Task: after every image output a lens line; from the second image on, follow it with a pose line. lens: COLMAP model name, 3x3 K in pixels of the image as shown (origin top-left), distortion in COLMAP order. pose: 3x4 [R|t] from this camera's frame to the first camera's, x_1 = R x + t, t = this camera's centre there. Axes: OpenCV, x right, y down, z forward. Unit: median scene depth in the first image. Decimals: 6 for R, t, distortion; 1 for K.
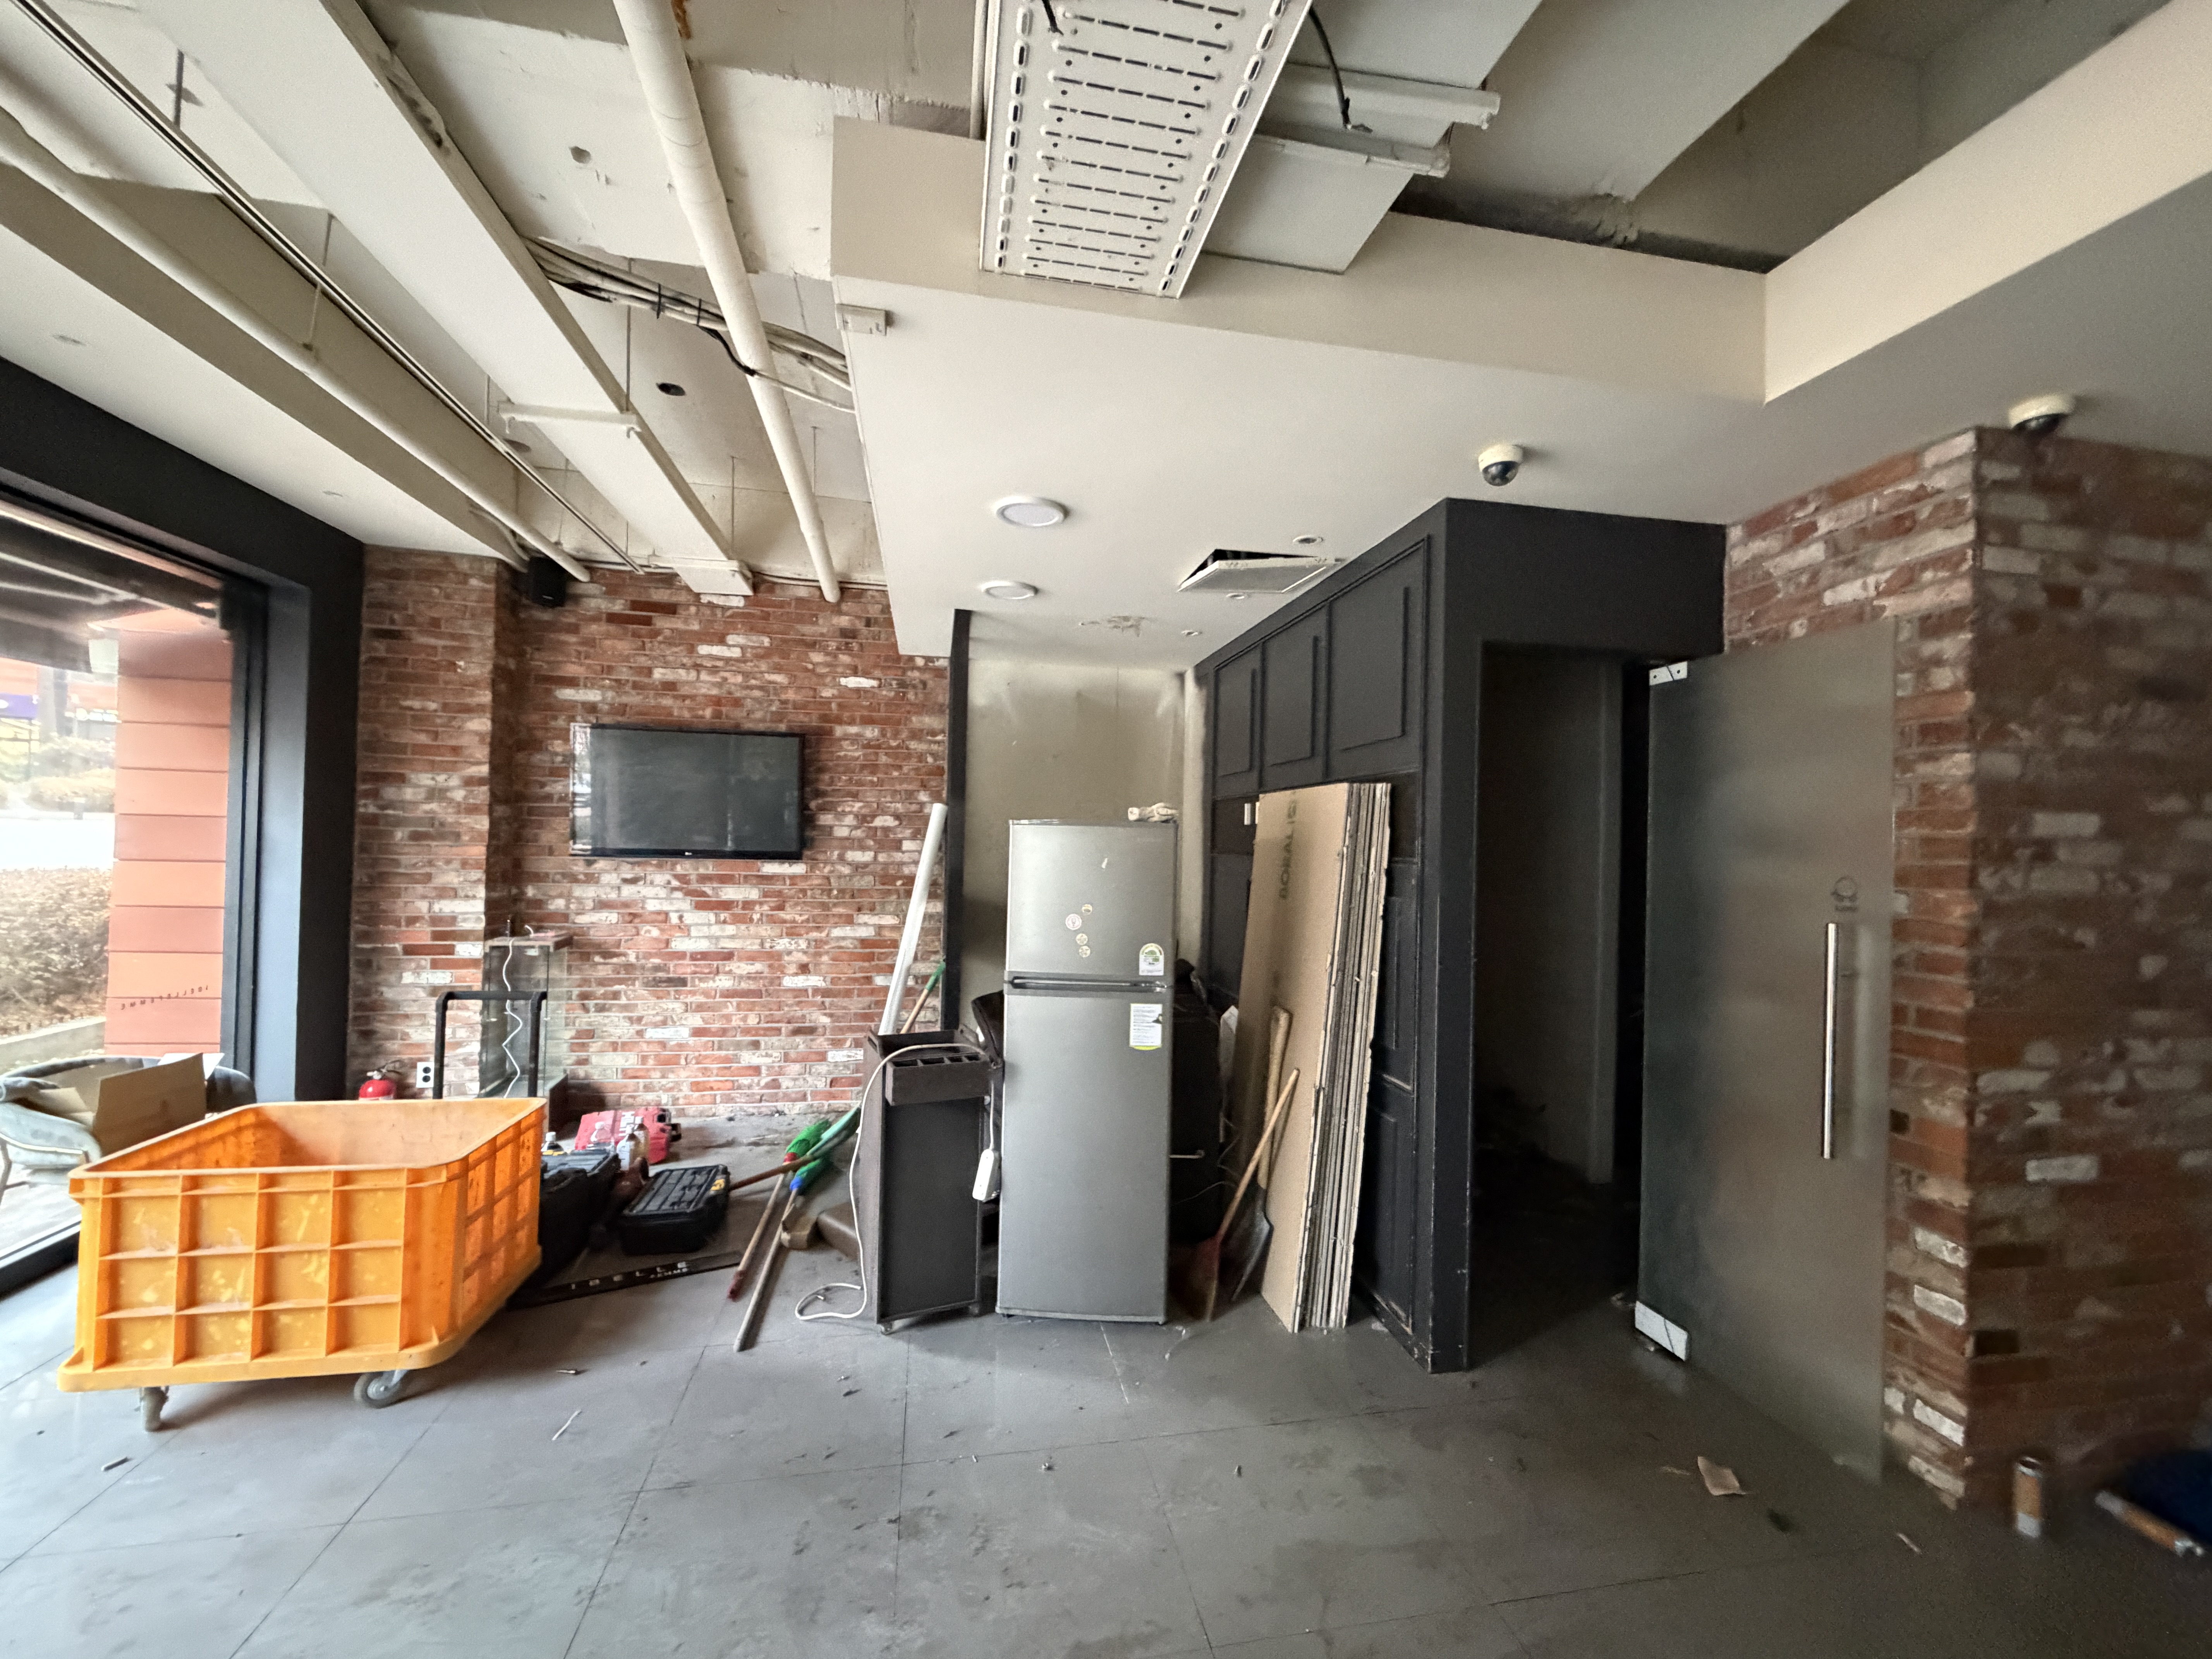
lens RADIAL K [[878.8, 0, 1098.7], [0, 878.8, 832.1], [0, 0, 1]] dist [0.000246, 0.000537]
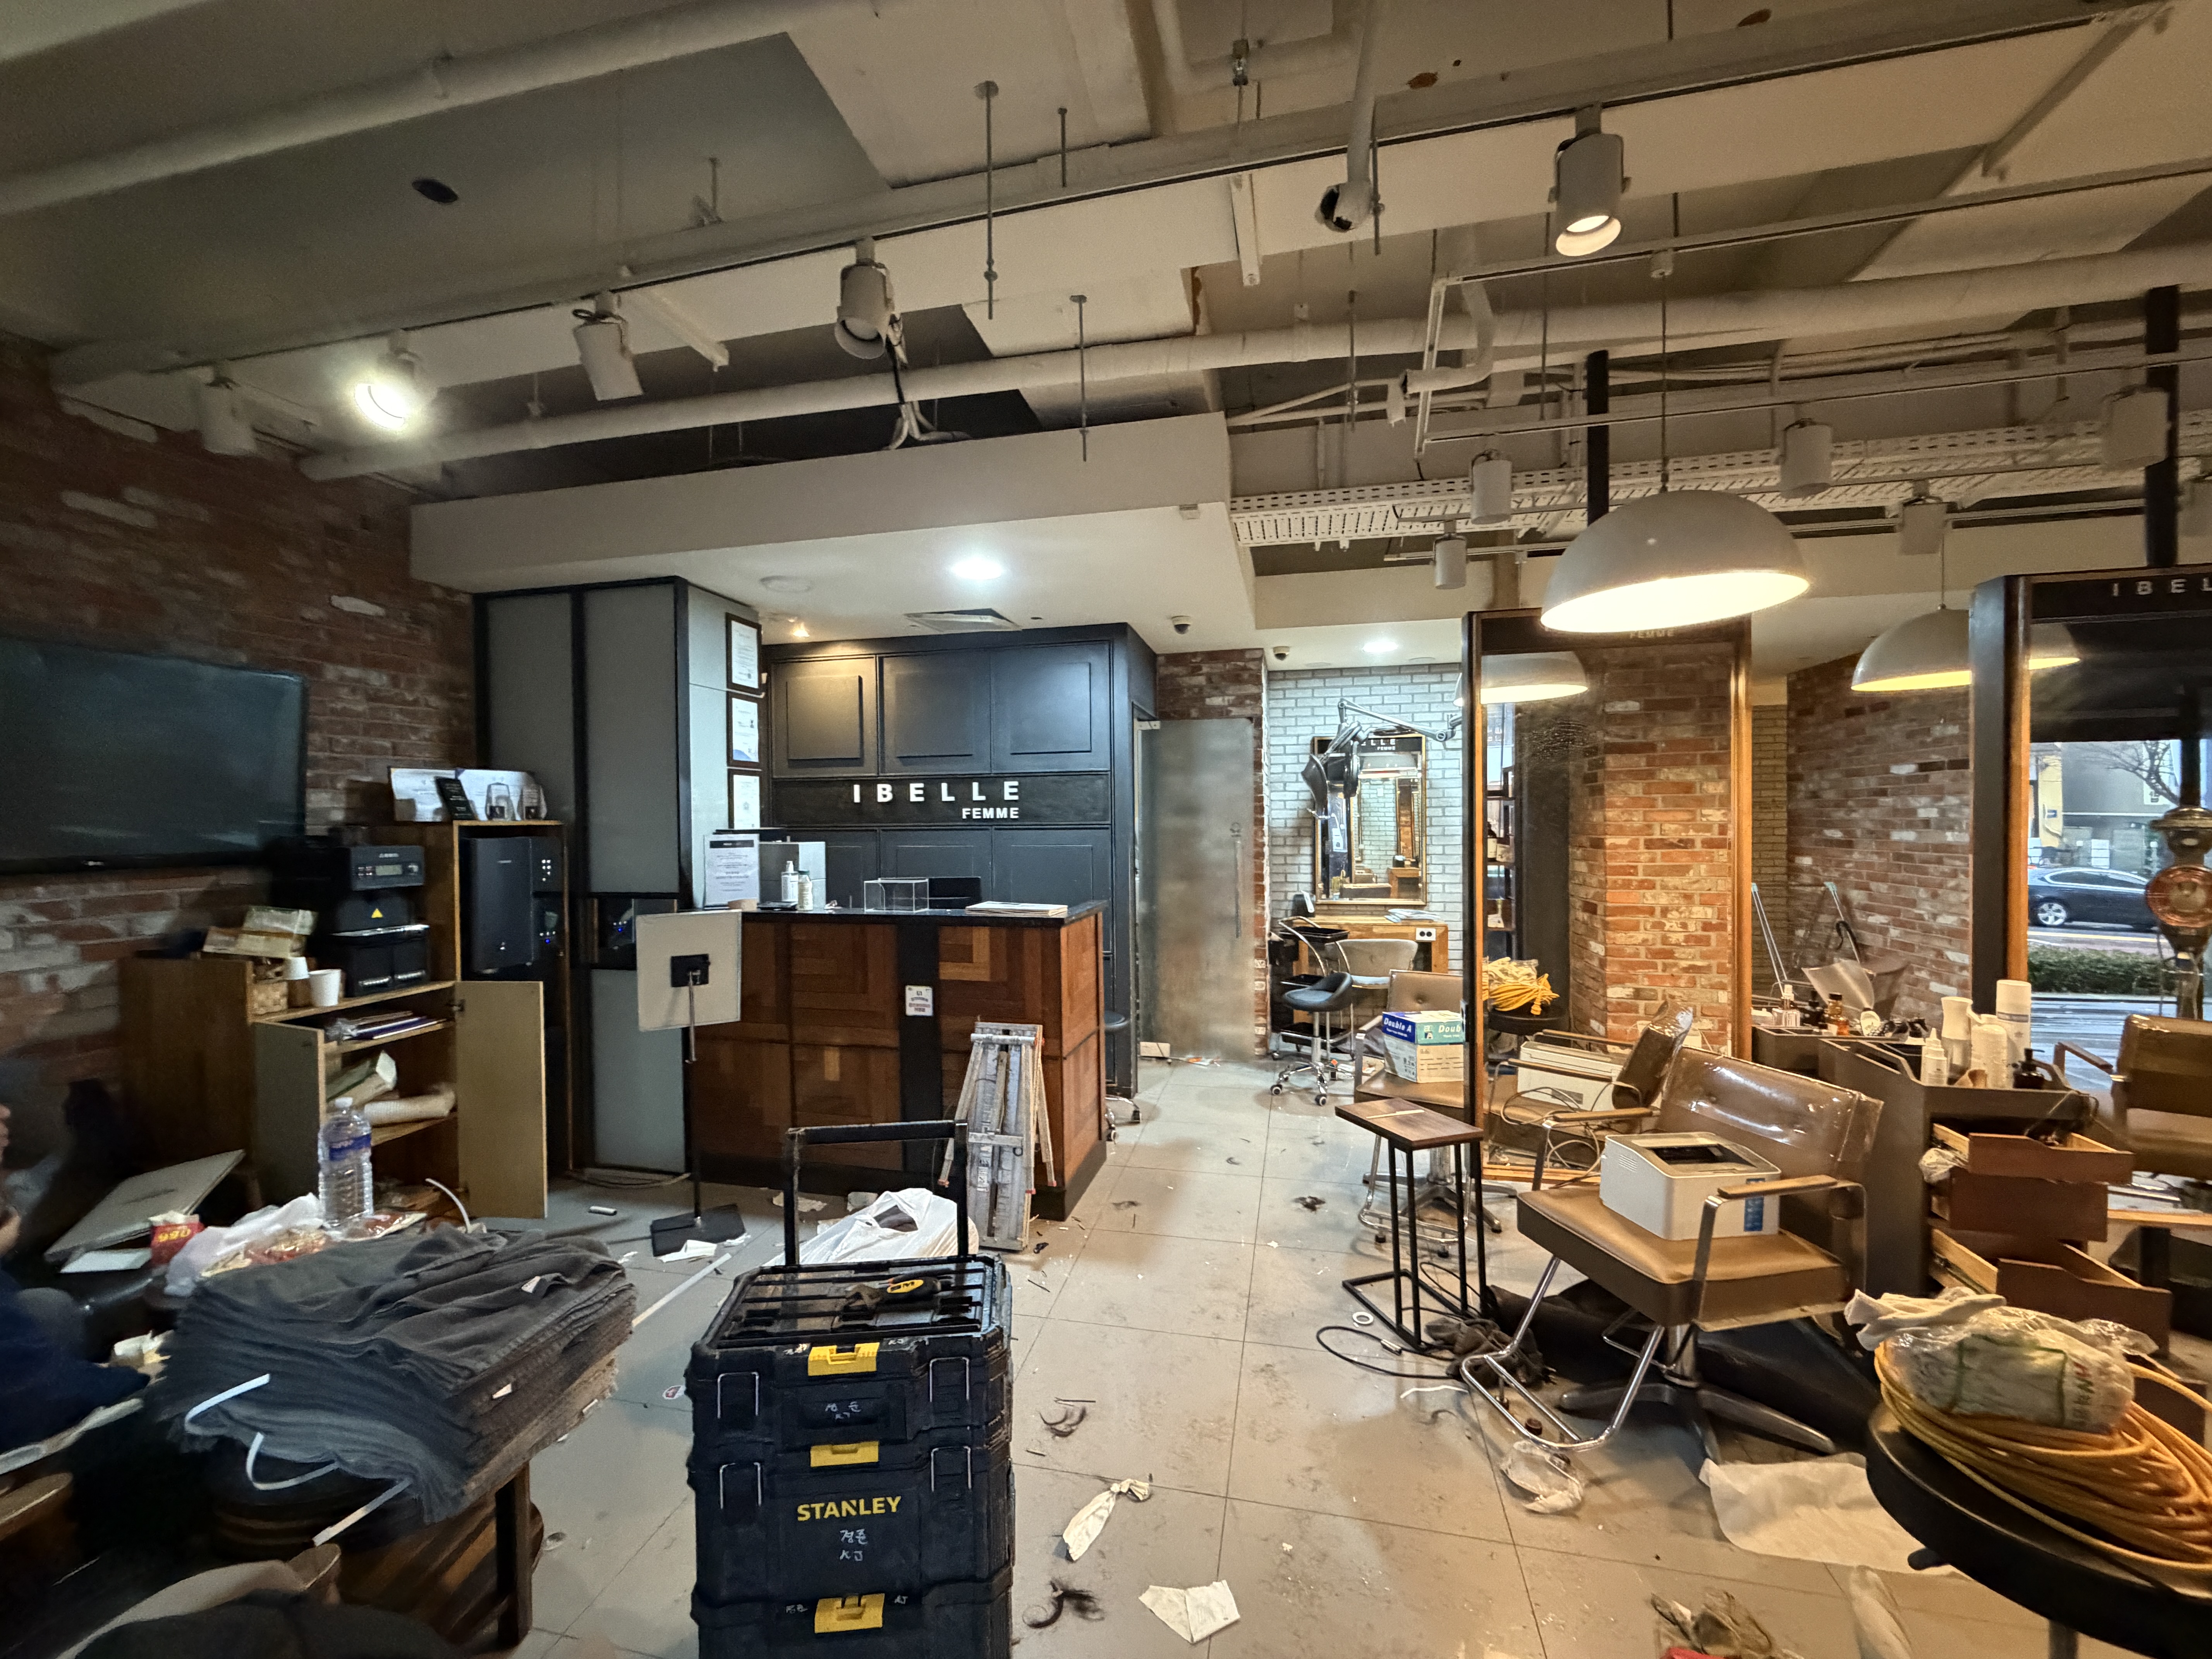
lens RADIAL K [[878.8, 0, 1098.7], [0, 878.8, 832.1], [0, 0, 1]] dist [0.000246, 0.000537]
pose [[0.399034, -0.042683, 0.915942, -0.707170], [0.010291, 0.999062, 0.042073, -0.012426], [-0.916878, -0.007362, 0.399099, 0.171742]]
